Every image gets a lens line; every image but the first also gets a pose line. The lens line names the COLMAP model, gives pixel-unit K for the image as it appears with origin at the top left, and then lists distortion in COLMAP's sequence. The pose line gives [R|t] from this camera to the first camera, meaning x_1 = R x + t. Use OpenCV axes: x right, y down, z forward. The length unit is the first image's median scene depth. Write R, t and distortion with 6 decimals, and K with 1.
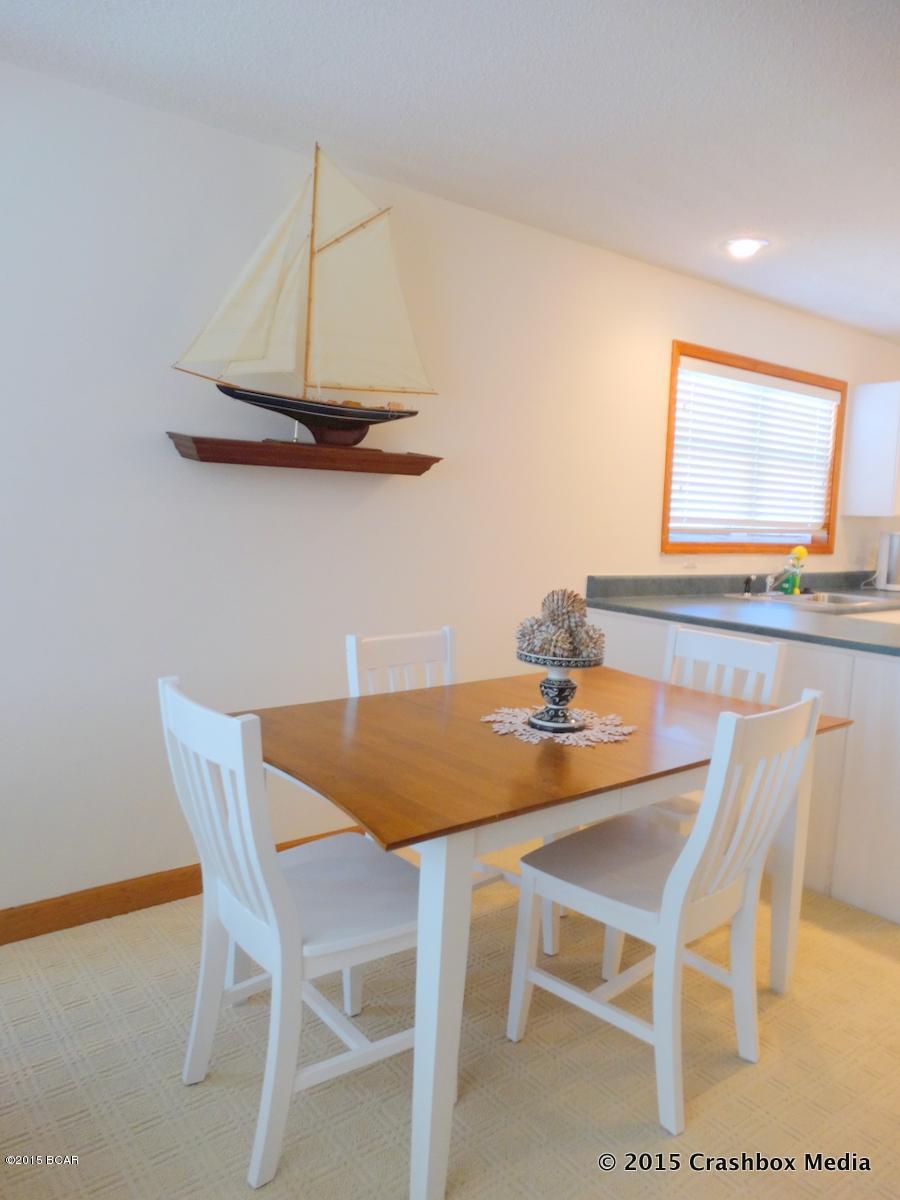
lens RADIAL K [[887.8, 0, 455.3], [0, 887.8, 602.5], [0, 0, 1]] dist [0.034041, -0.015543]
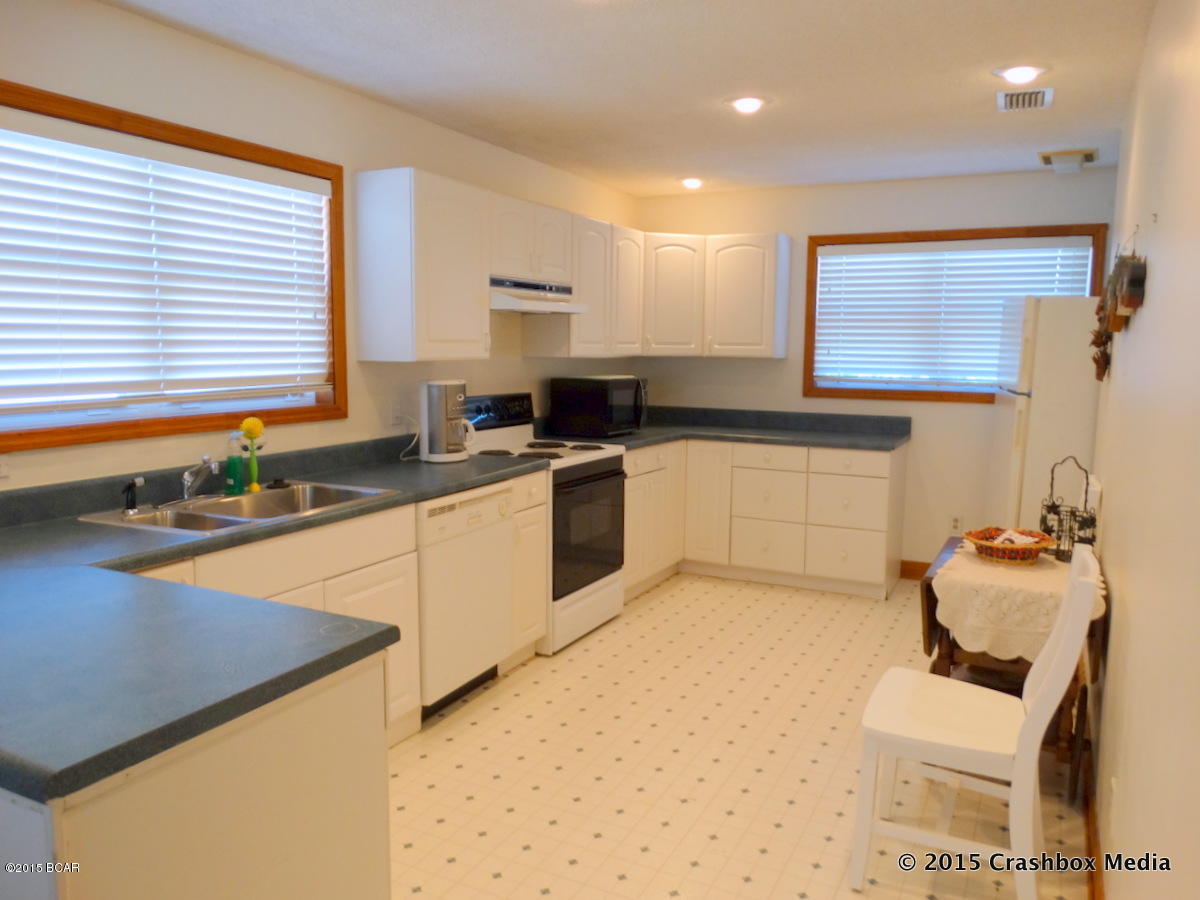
lens RADIAL K [[887.8, 0, 596.2], [0, 887.8, 448.7], [0, 0, 1]] dist [0.034041, -0.015543]
pose [[0.918698, -0.114659, 0.377953, 0.339296], [0.116476, 0.993028, 0.018132, -0.021382], [-0.377397, 0.027365, 0.925647, 0.302631]]
